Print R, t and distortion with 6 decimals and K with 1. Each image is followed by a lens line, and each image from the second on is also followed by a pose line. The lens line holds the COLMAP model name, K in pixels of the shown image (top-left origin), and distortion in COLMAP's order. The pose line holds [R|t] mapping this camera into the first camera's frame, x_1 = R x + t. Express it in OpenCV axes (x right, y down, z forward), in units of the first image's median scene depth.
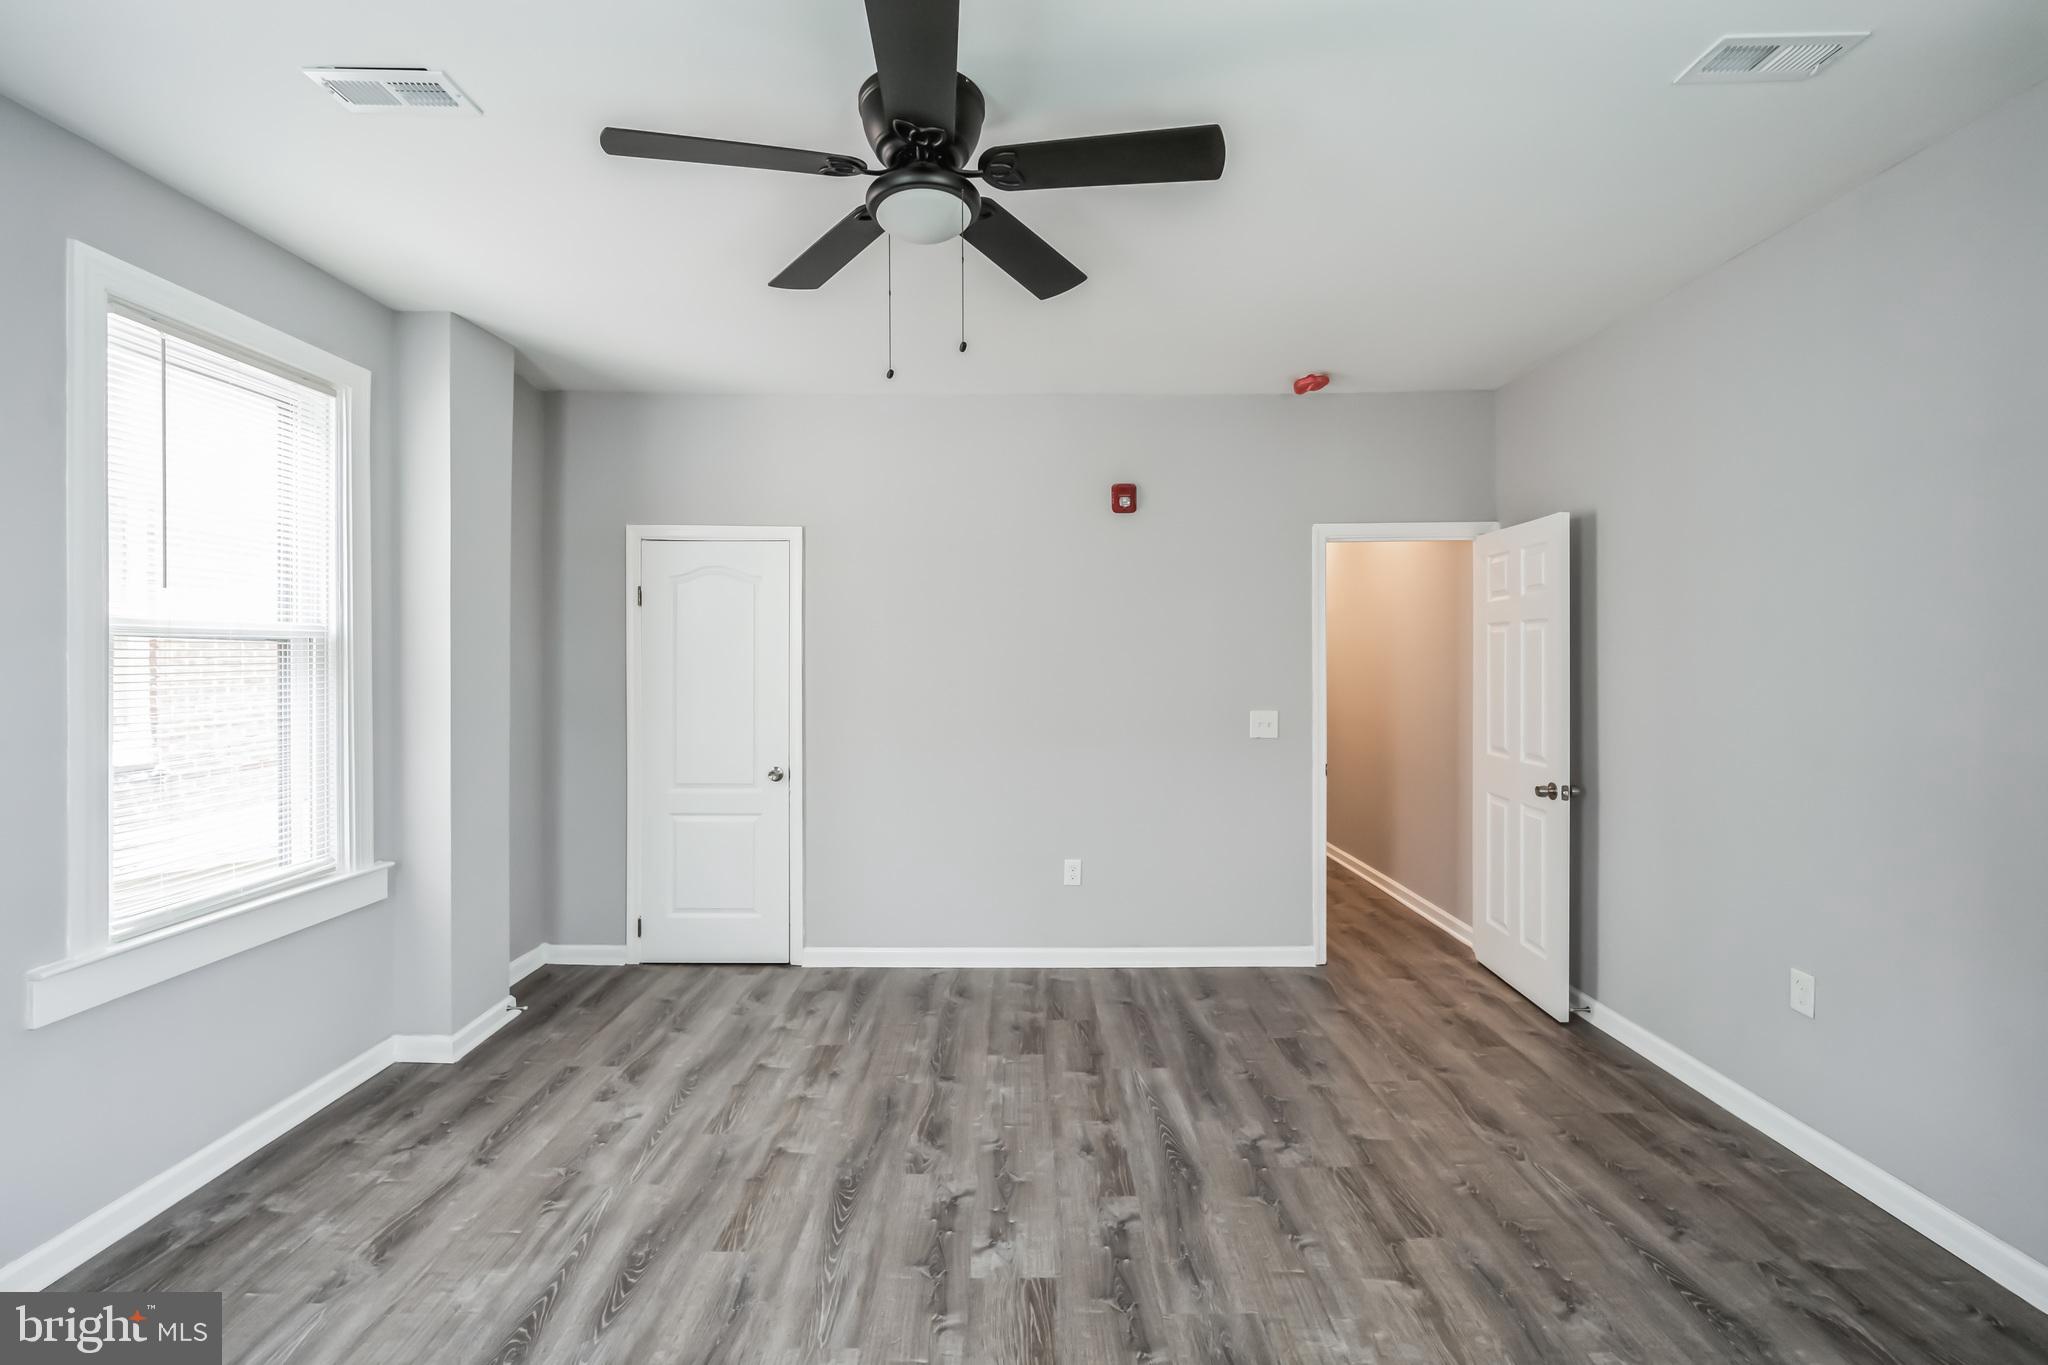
lens RADIAL K [[893.9, 0, 1021.8], [0, 893.9, 674.9], [0, 0, 1]] dist [-0.001629, -0.000311]
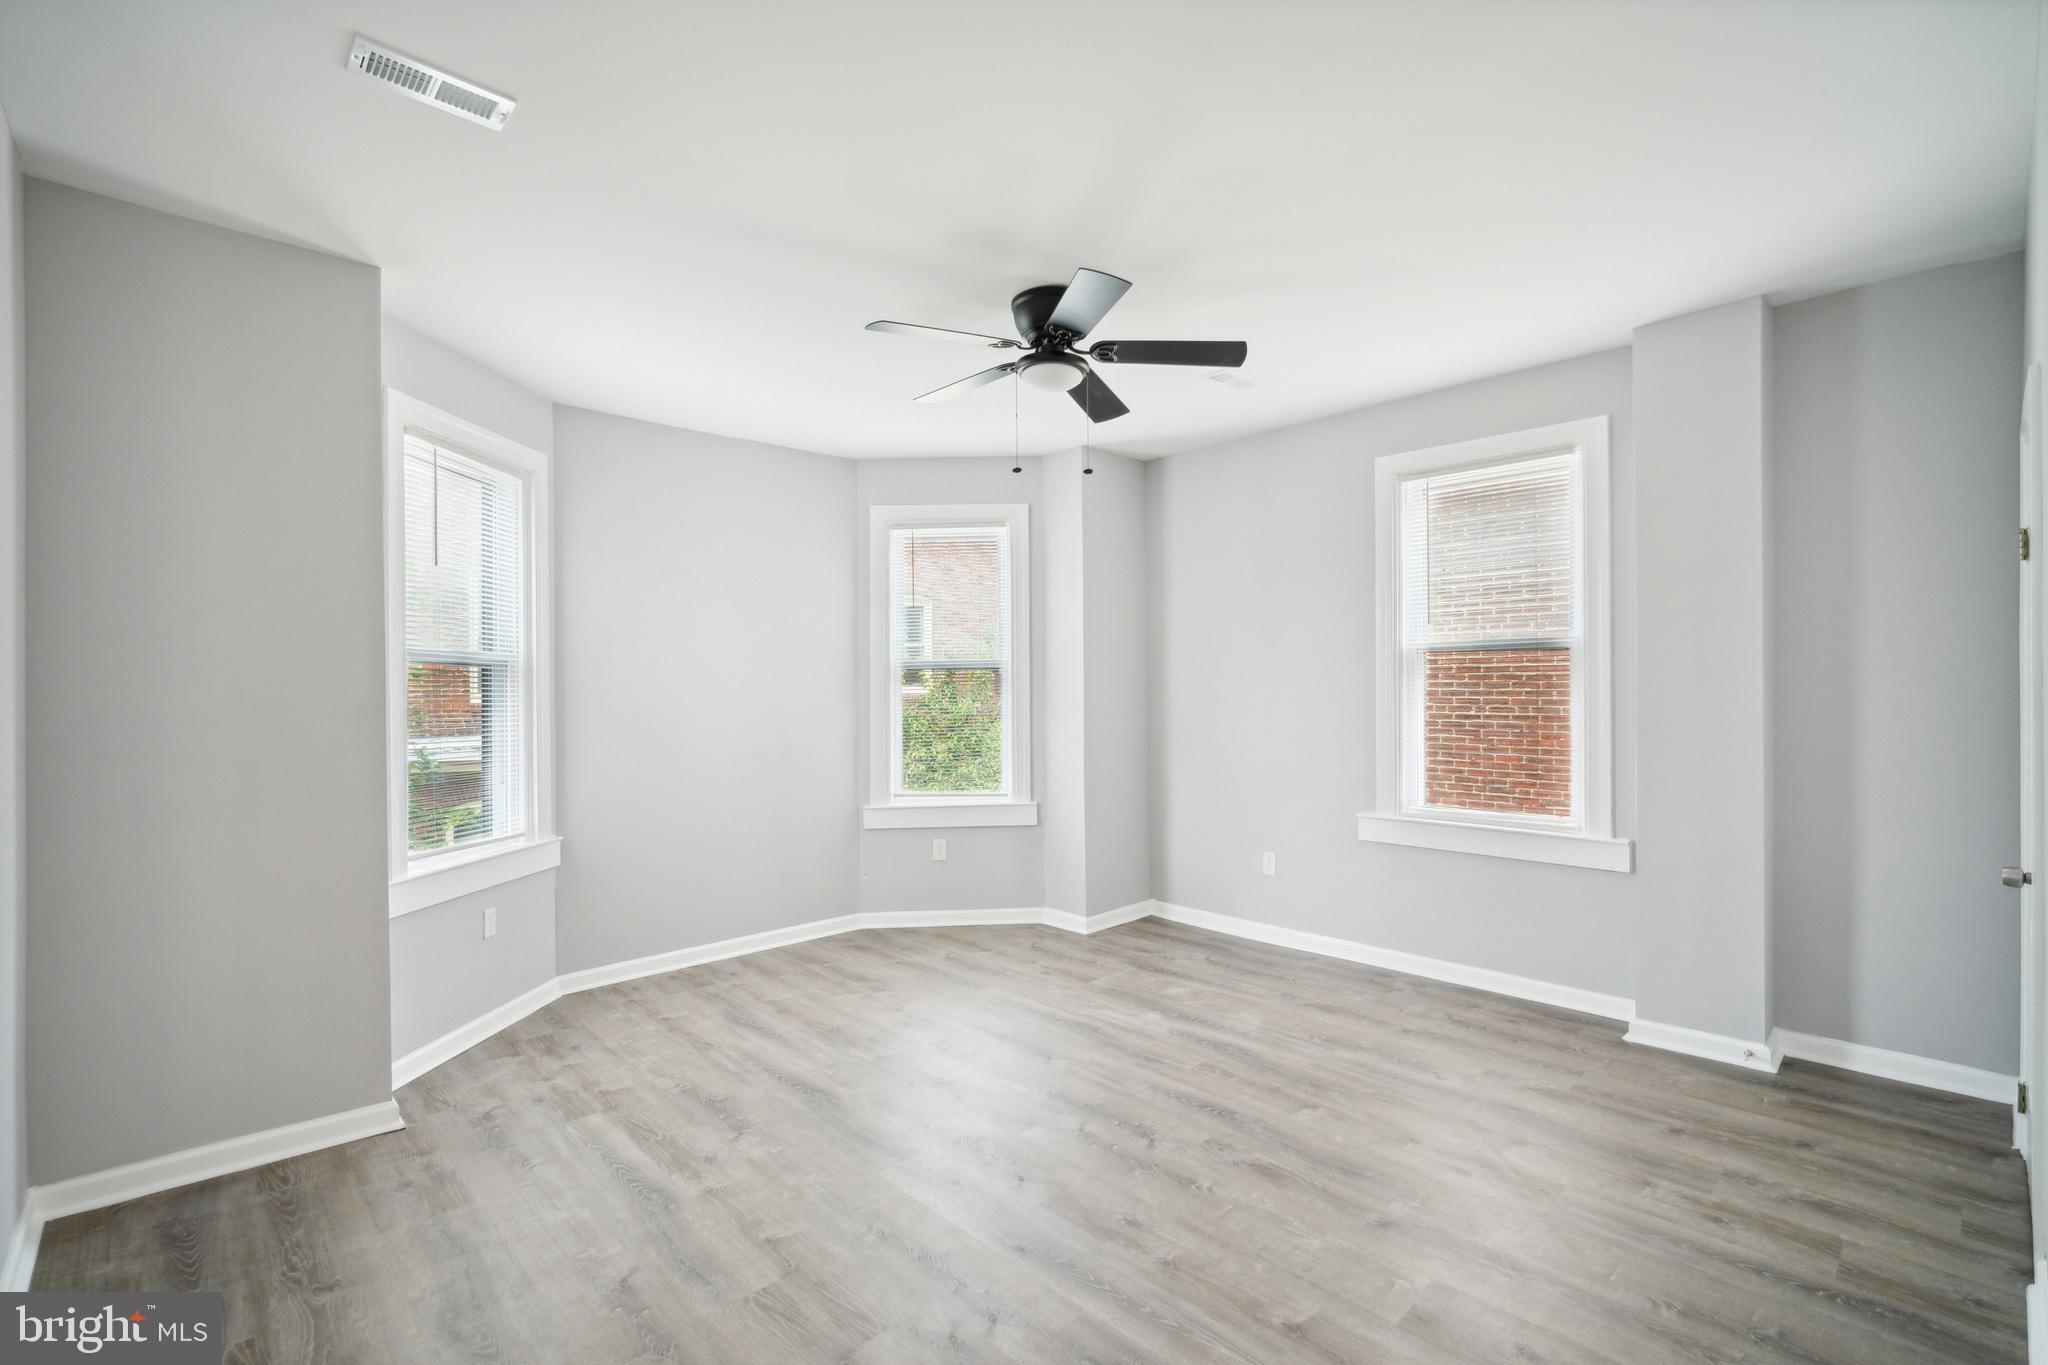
lens RADIAL K [[893.9, 0, 1021.8], [0, 893.9, 674.9], [0, 0, 1]] dist [-0.001629, -0.000311]
pose [[-0.720863, 0.002774, -0.693072, 0.754551], [0.000839, 0.999995, 0.003130, -0.003106], [0.693077, 0.001674, -0.720862, 1.560813]]
